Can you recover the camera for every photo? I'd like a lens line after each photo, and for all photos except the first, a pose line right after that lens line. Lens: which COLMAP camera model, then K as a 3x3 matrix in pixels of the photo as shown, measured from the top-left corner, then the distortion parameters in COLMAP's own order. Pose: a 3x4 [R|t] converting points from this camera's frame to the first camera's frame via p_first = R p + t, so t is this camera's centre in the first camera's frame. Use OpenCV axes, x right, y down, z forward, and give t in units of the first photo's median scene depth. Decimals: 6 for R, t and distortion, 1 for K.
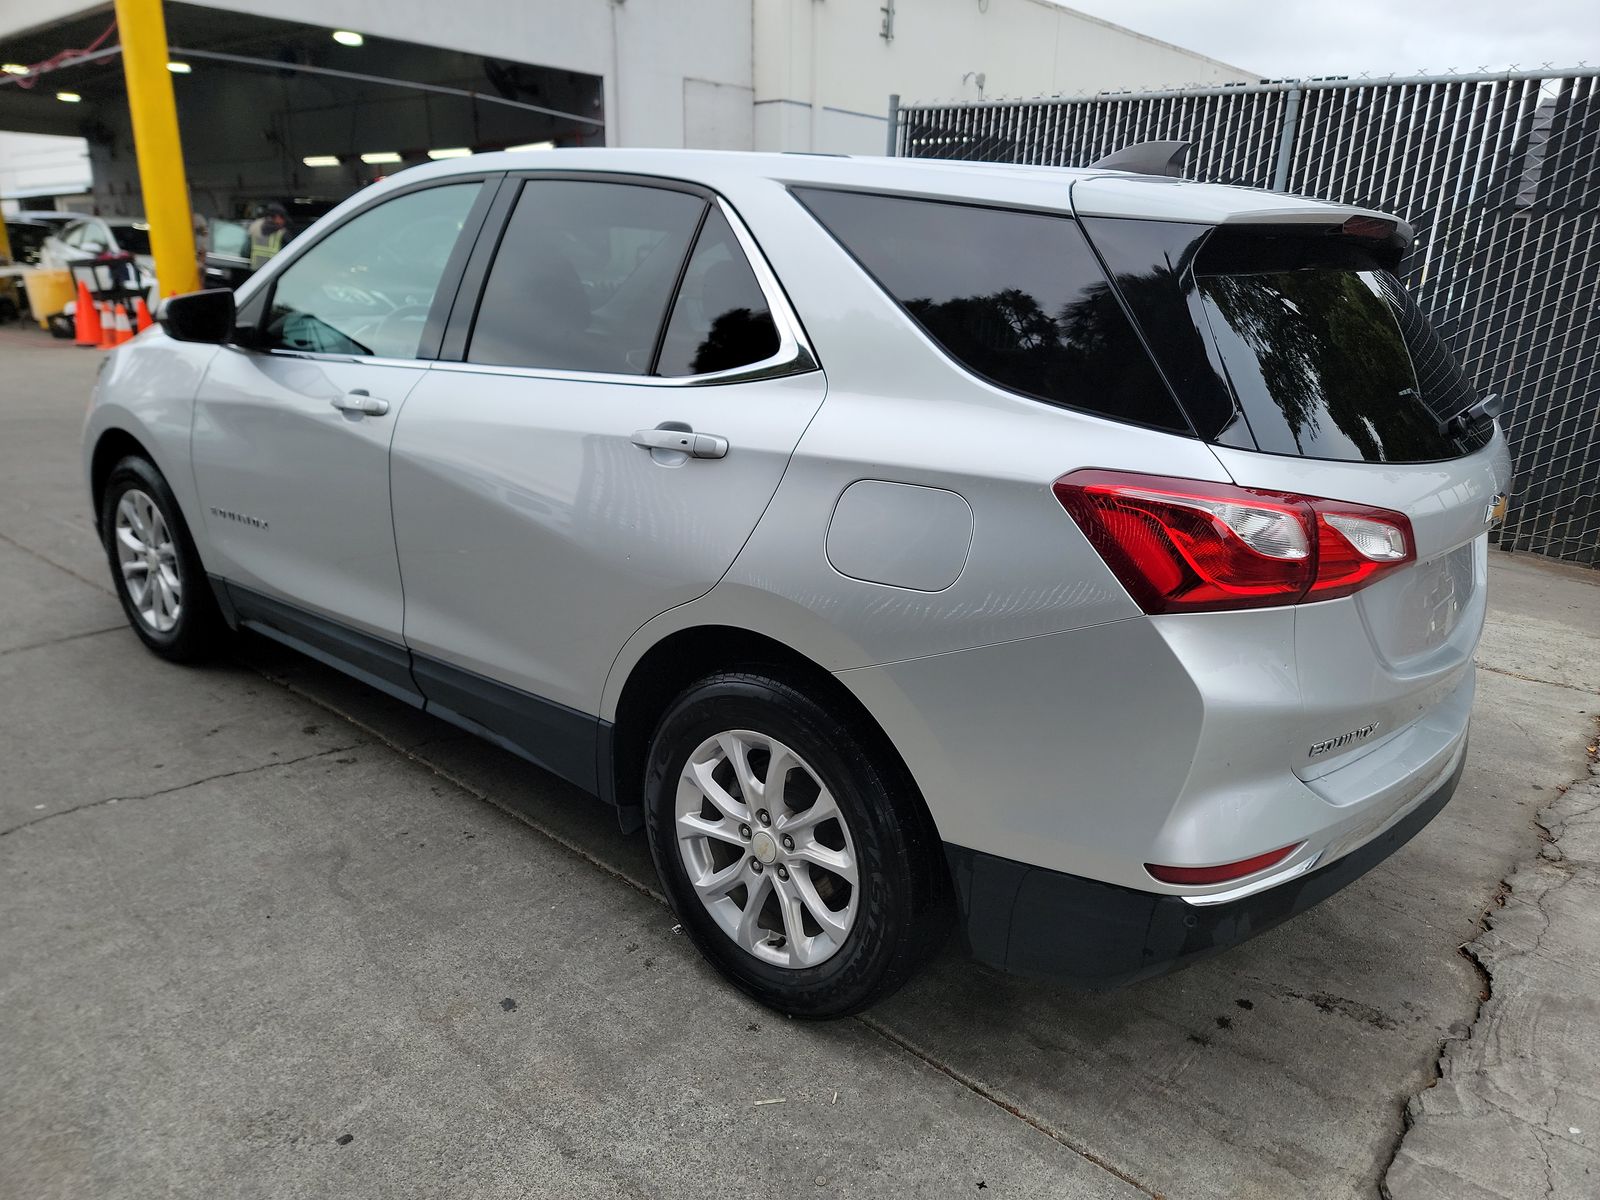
lens RADIAL K [[1125.3, 0, 805.7], [0, 1125.3, 606.4], [0, 0, 1]] dist [0.054351, -0.038268]
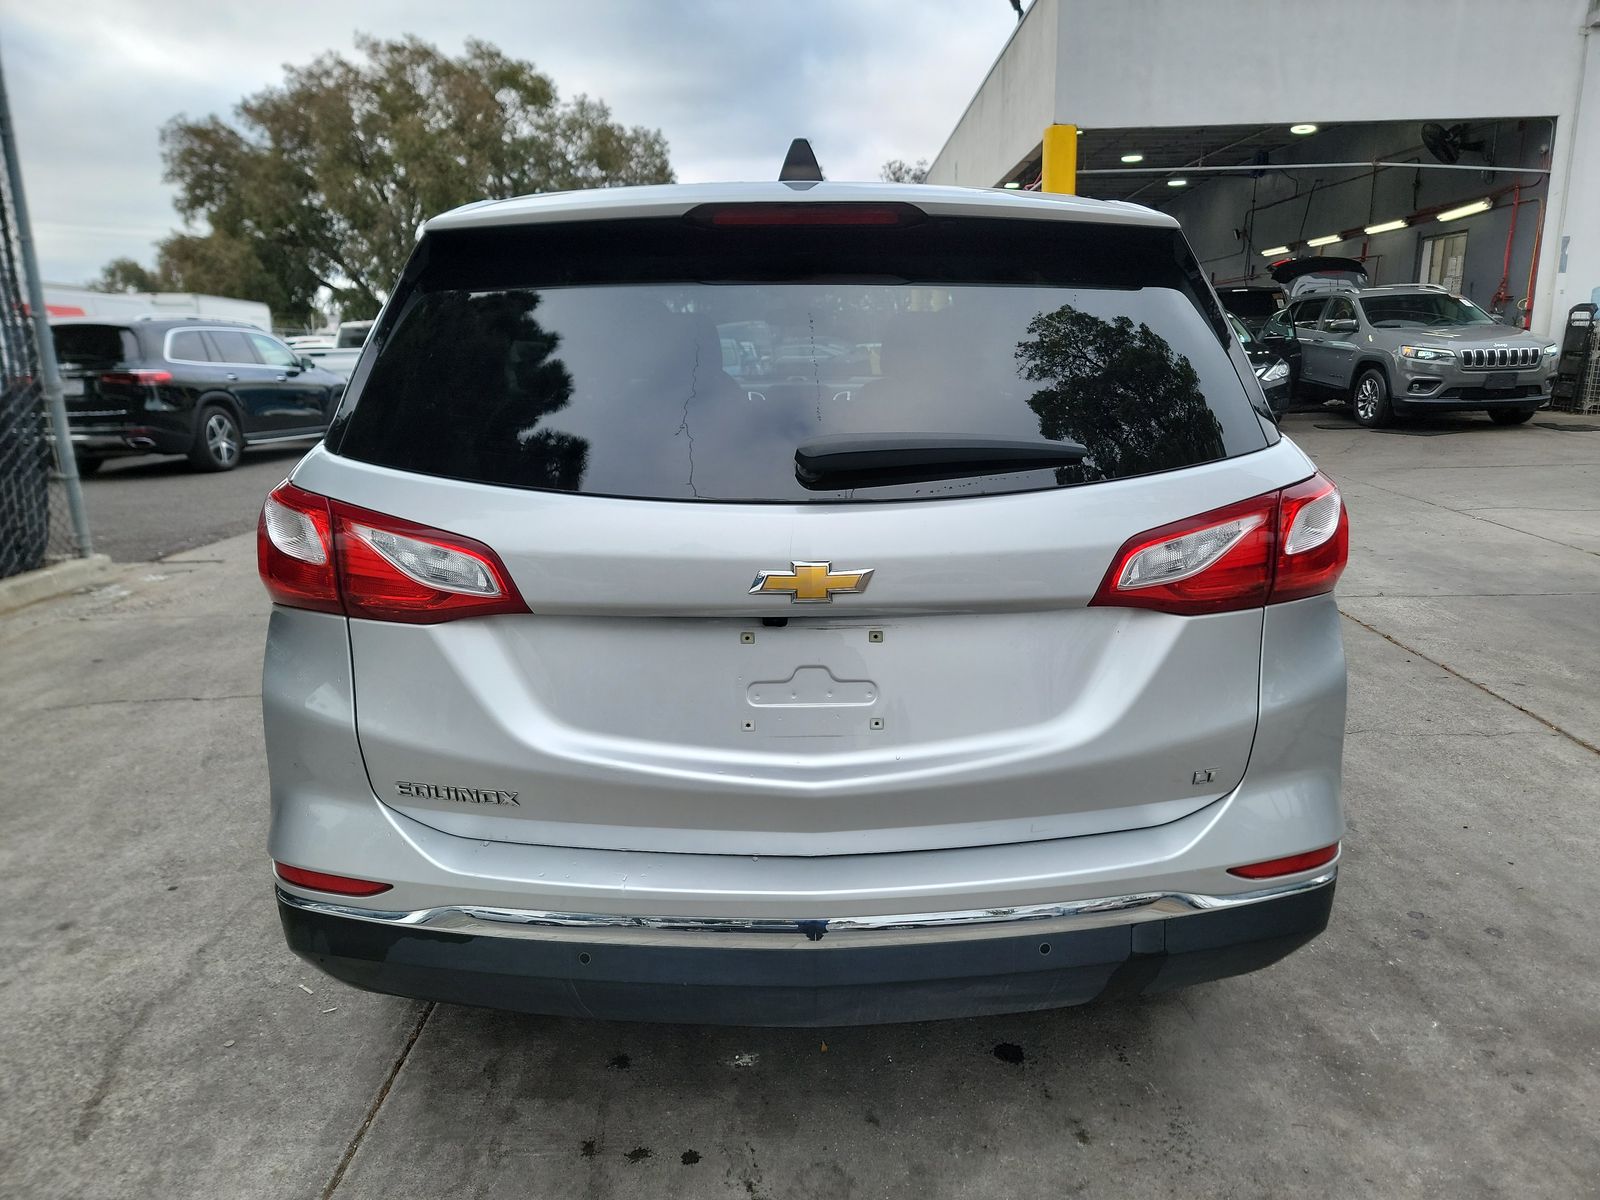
lens RADIAL K [[1125.3, 0, 807.3], [0, 1125.3, 607.2], [0, 0, 1]] dist [0.054351, -0.038268]
pose [[0.648475, 0.137121, -0.748785, 0.970887], [-0.193521, 0.981022, 0.012053, -0.057668], [0.736227, 0.137090, 0.662704, 0.464265]]
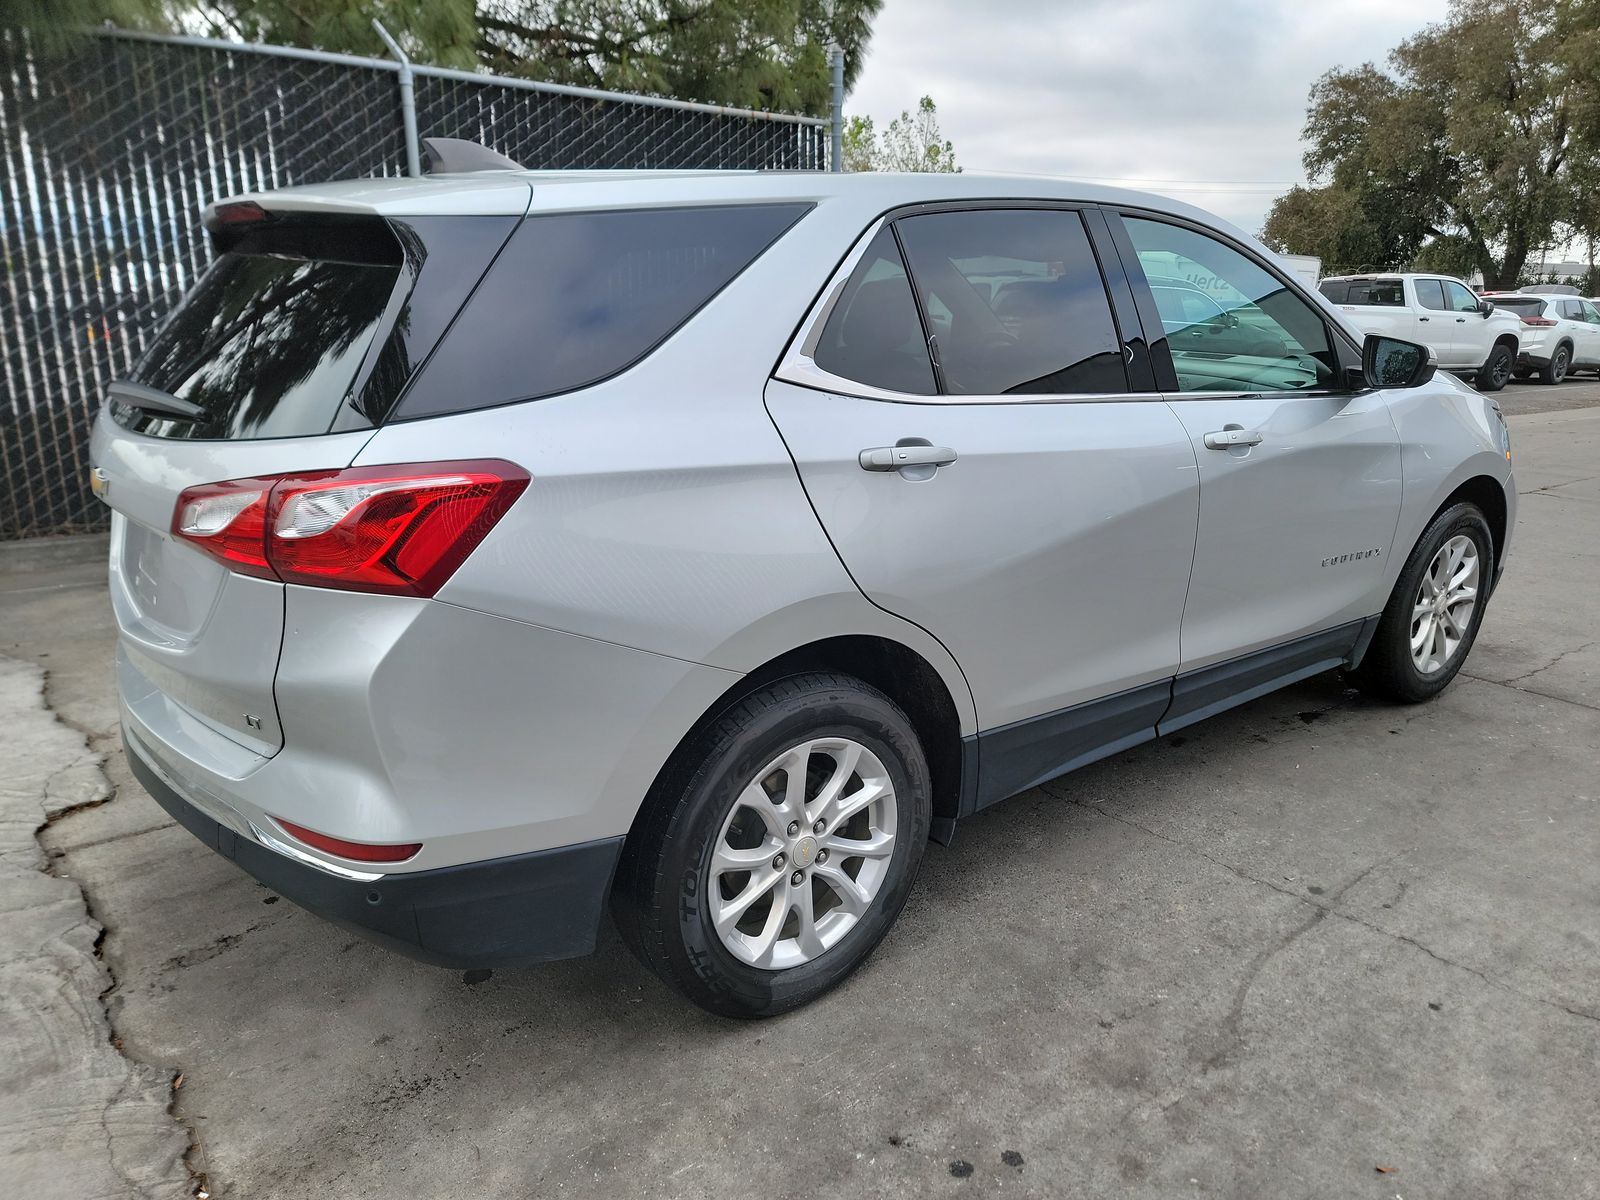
lens RADIAL K [[1125.3, 0, 786.0], [0, 1125.3, 608.3], [0, 0, 1]] dist [0.054351, -0.038268]
pose [[-0.214045, 0.230061, -0.949345, 1.262427], [-0.304849, 0.907597, 0.288677, -0.391805], [0.928037, 0.351197, -0.124132, 1.486093]]
